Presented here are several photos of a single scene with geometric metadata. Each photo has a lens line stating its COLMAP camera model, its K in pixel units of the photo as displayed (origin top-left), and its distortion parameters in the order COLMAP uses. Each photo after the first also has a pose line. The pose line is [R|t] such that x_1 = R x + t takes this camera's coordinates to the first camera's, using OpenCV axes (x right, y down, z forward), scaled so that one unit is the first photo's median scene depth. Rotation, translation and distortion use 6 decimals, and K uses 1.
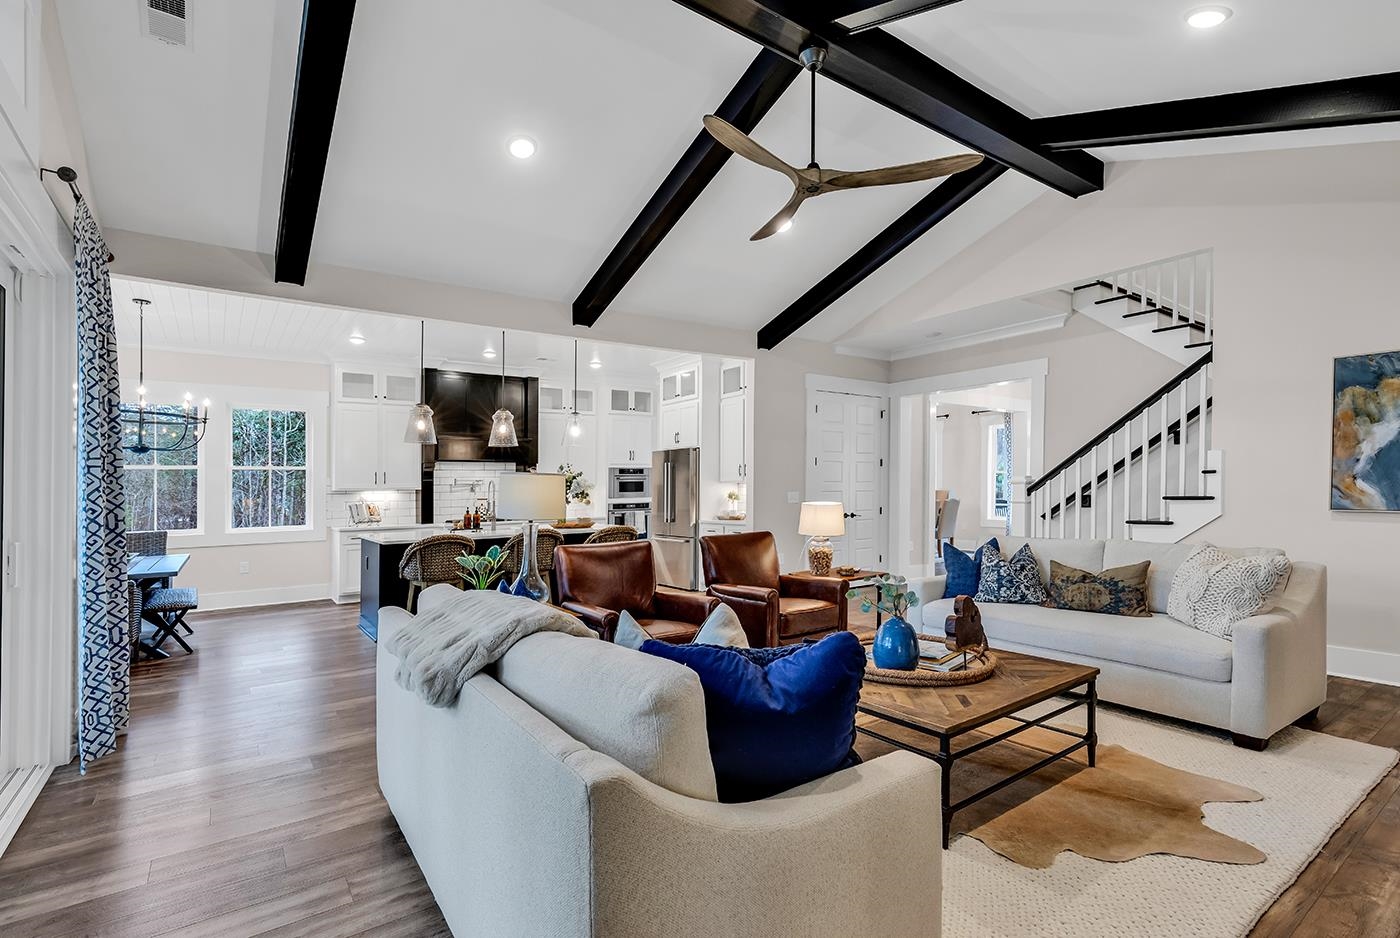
lens RADIAL K [[634.0, 0, 698.0], [0, 634.0, 470.2], [0, 0, 1]] dist [0.004868, 0.000008]
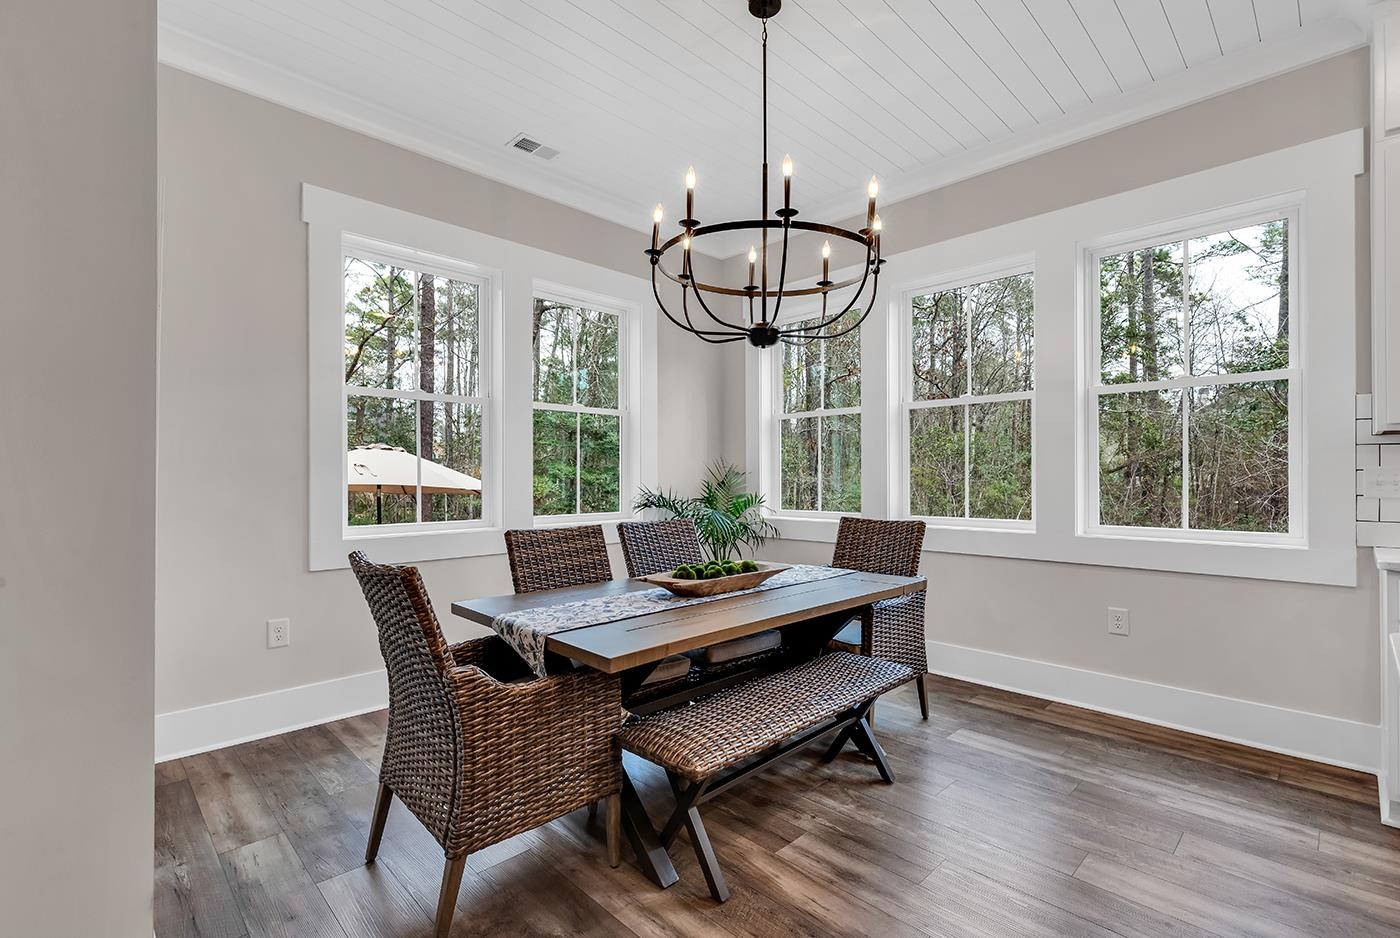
lens RADIAL K [[634.0, 0, 699.7], [0, 634.0, 472.0], [0, 0, 1]] dist [0.004868, 0.000008]
pose [[0.181914, -0.001137, -0.983314, -0.346591], [0.010674, 0.999943, 0.000819, 0.050907], [0.983256, -0.010644, 0.181916, 0.647616]]
